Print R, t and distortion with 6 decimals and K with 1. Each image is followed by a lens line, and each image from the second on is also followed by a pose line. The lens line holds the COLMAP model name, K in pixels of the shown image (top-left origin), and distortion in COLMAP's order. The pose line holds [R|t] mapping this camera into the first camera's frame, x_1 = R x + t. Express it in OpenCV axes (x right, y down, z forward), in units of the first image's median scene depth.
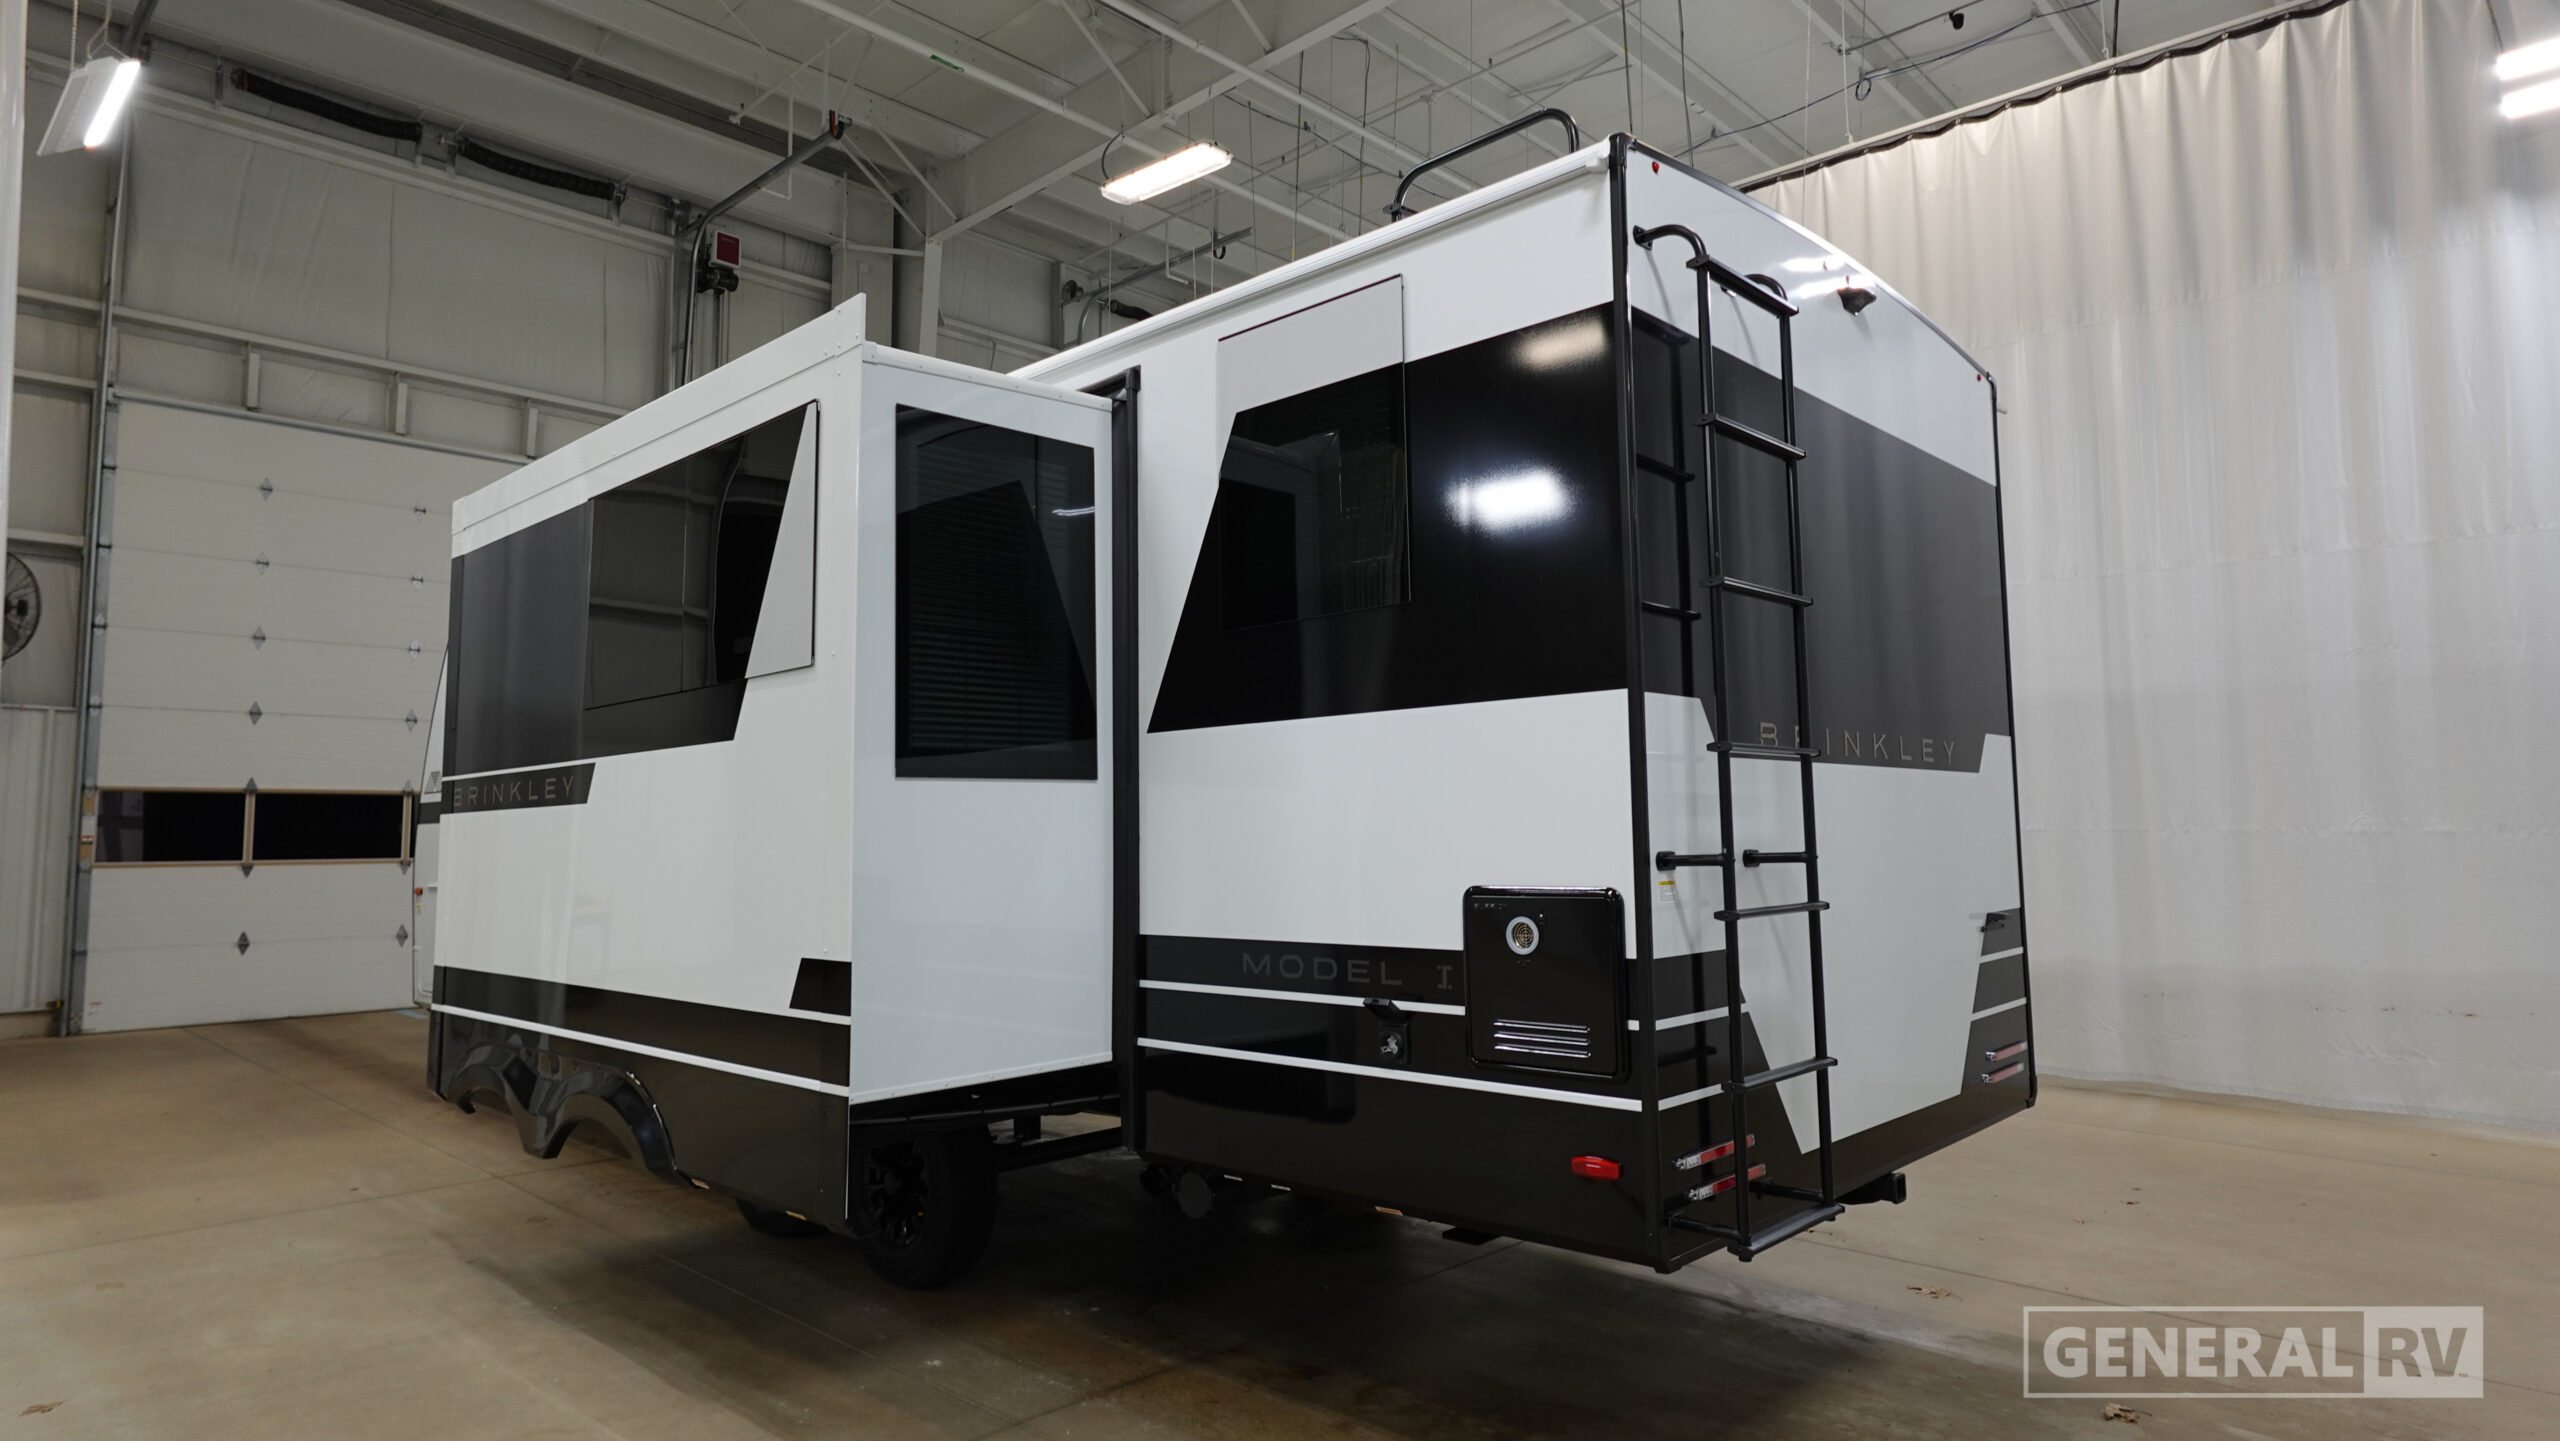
lens RADIAL K [[1434.5, 0, 1268.9], [0, 1434.5, 670.4], [0, 0, 1]] dist [0.099798, 0.000280]
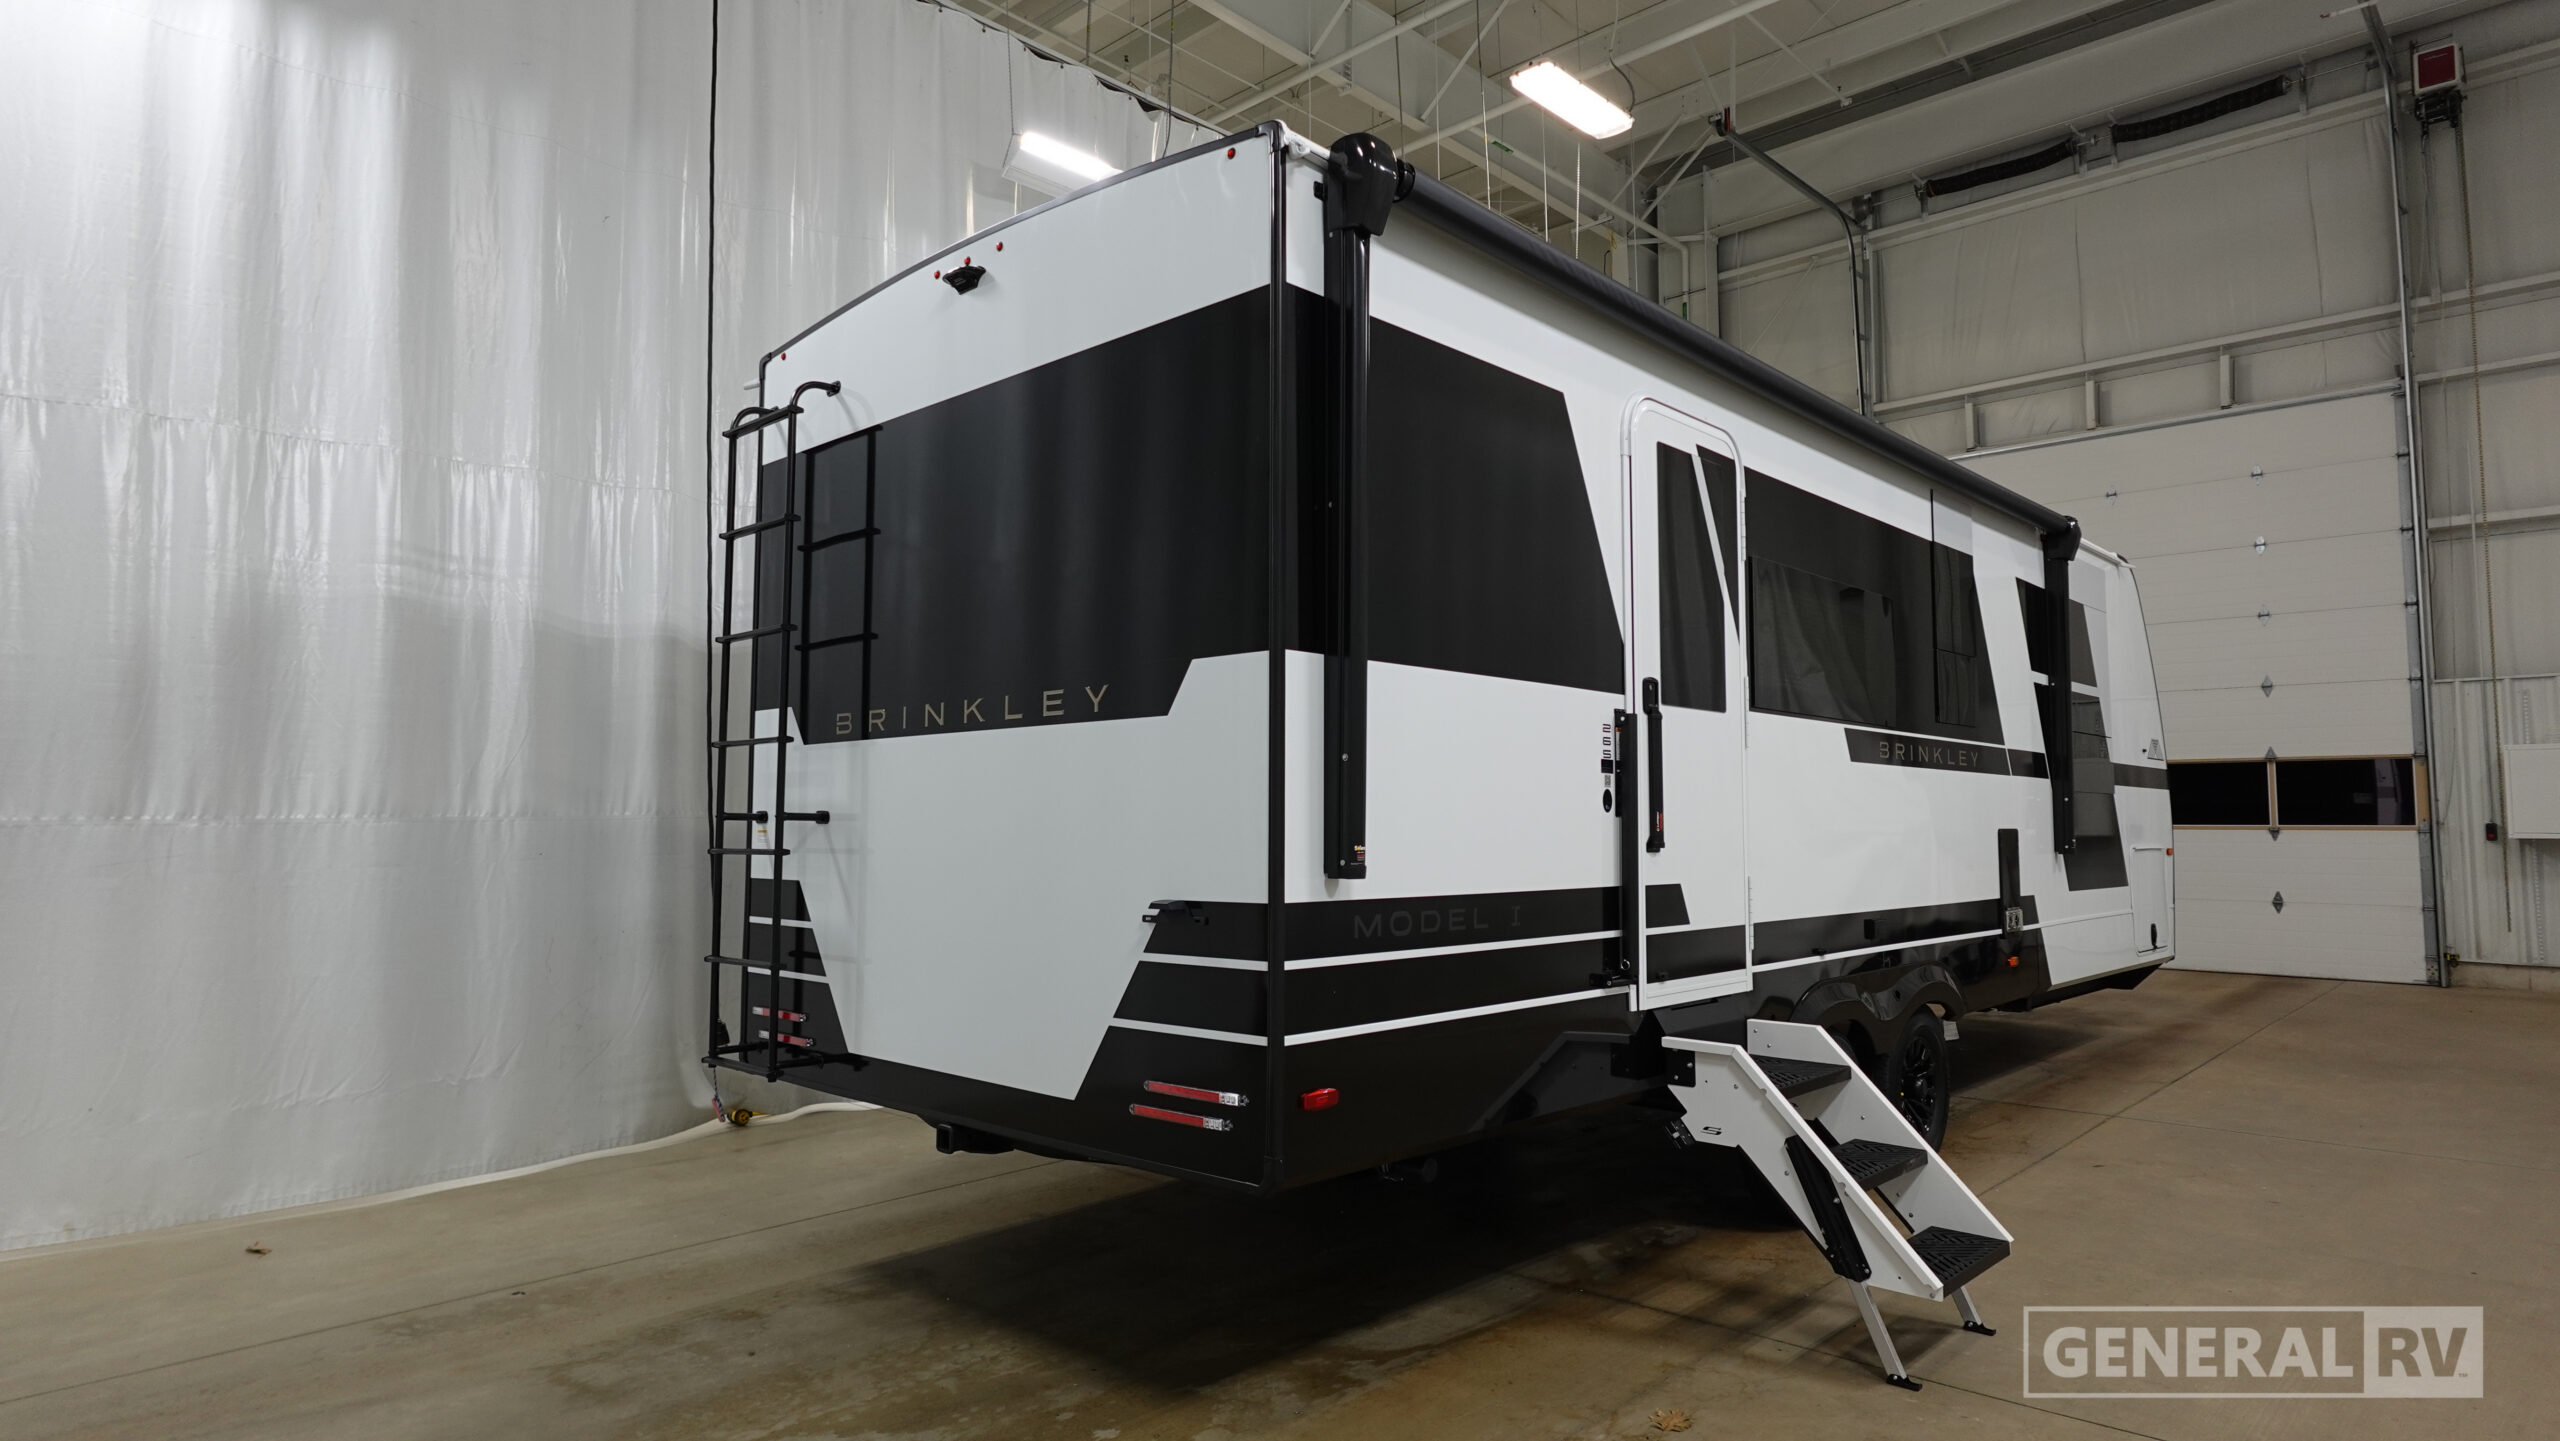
lens RADIAL K [[1448.2, 0, 1283.3], [0, 1448.2, 715.4], [0, 0, 1]] dist [-0.003621, 0.002947]
pose [[0.026381, -0.059173, -0.997899, 0.389079], [0.106978, 0.992681, -0.056036, 0.038449], [0.993911, -0.105275, 0.032518, 0.334284]]
